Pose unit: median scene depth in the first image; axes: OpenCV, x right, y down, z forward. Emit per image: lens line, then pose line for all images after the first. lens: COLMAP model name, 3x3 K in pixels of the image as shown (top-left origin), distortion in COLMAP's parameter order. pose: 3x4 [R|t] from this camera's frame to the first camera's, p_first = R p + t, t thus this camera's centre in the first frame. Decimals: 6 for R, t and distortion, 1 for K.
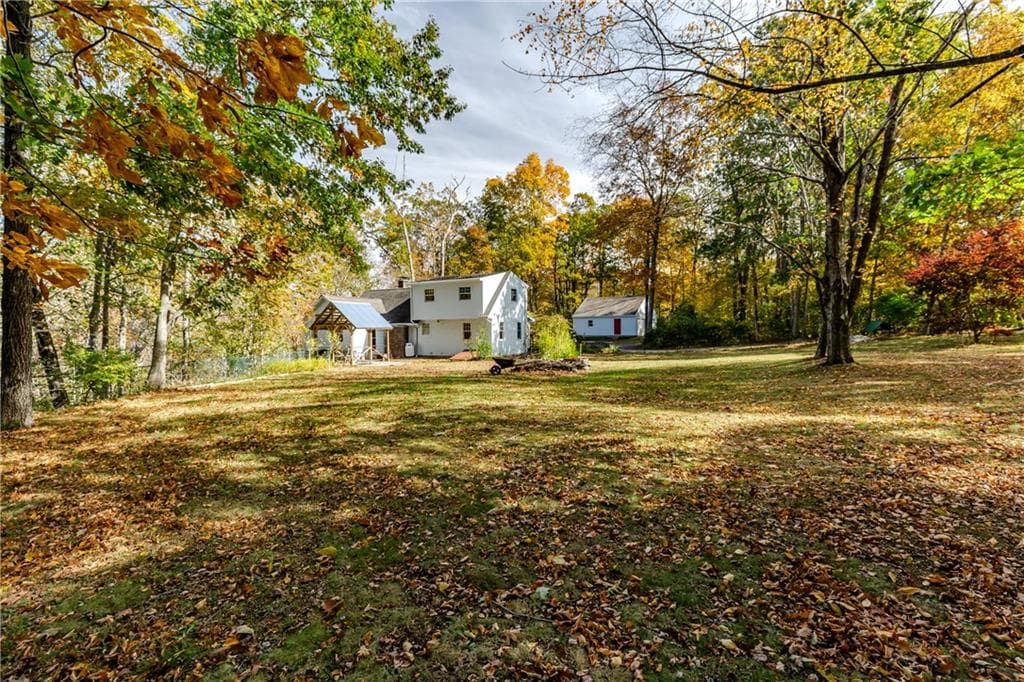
lens RADIAL K [[478.5, 0, 513.0], [0, 478.5, 326.1], [0, 0, 1]] dist [0.000233, 0.000179]
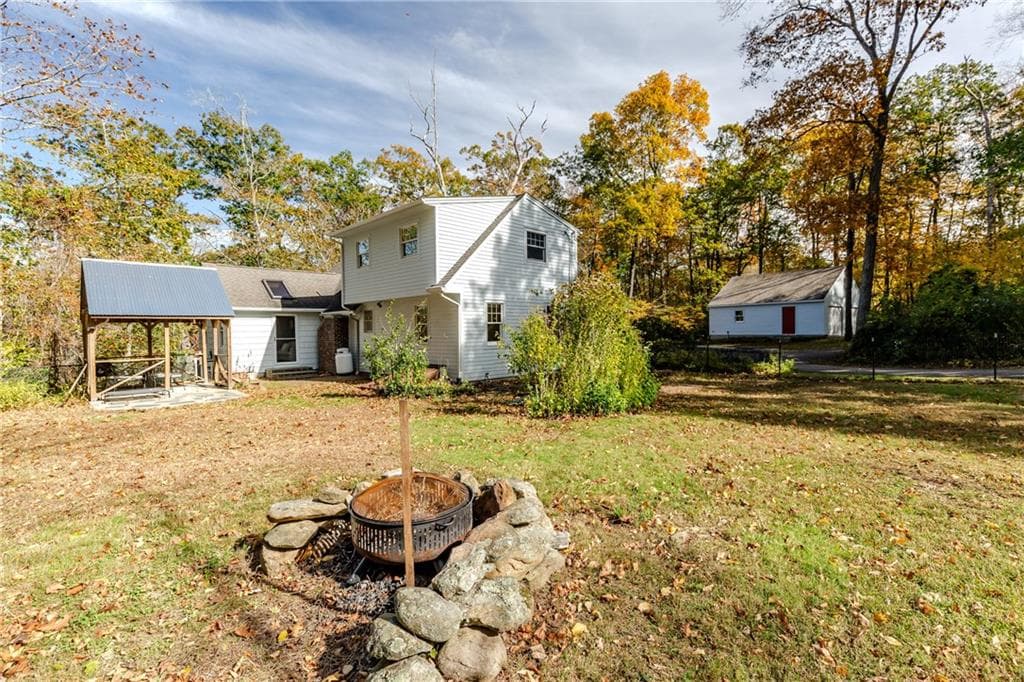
lens RADIAL K [[458.2, 0, 512.0], [0, 458.2, 341.0], [0, 0, 1]] dist [0.000560, 0.000100]
pose [[0.946331, 0.003460, -0.323180, 0.077118], [0.005720, 0.999607, 0.027450, 0.008943], [0.323148, -0.027826, 0.945939, 0.350330]]
